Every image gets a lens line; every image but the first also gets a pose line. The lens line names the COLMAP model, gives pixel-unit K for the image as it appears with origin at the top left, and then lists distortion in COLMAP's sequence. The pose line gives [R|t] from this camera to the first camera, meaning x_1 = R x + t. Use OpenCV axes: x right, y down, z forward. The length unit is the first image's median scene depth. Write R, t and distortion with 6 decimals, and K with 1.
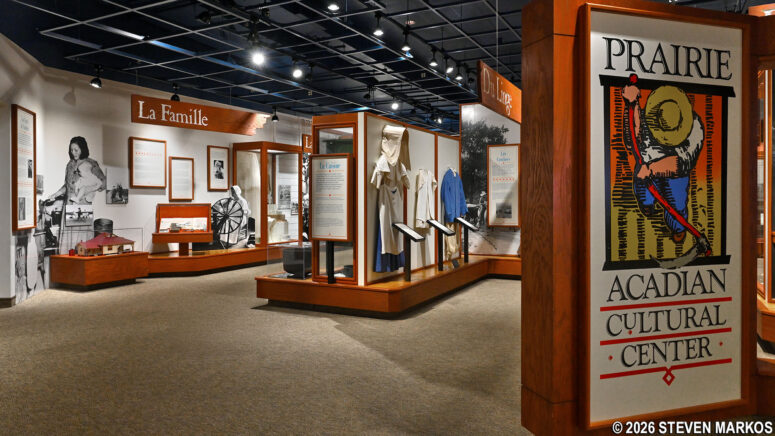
lens RADIAL K [[570.8, 0, 385.8], [0, 570.8, 216.4], [0, 0, 1]] dist [0.012065, 0.008609]
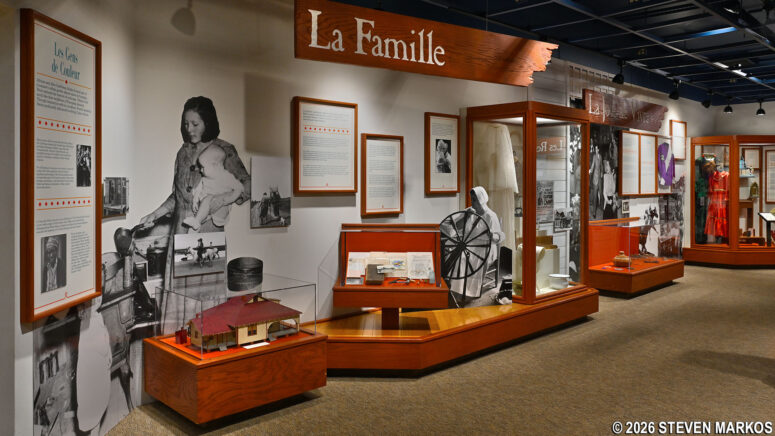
lens RADIAL K [[583.2, 0, 386.3], [0, 583.2, 220.0], [0, 0, 1]] dist [0.005254, 0.003147]
pose [[0.961555, 0.021685, -0.273756, -0.228679], [-0.010125, 0.998999, 0.043569, -0.053478], [0.274427, -0.039122, 0.960812, 0.532248]]
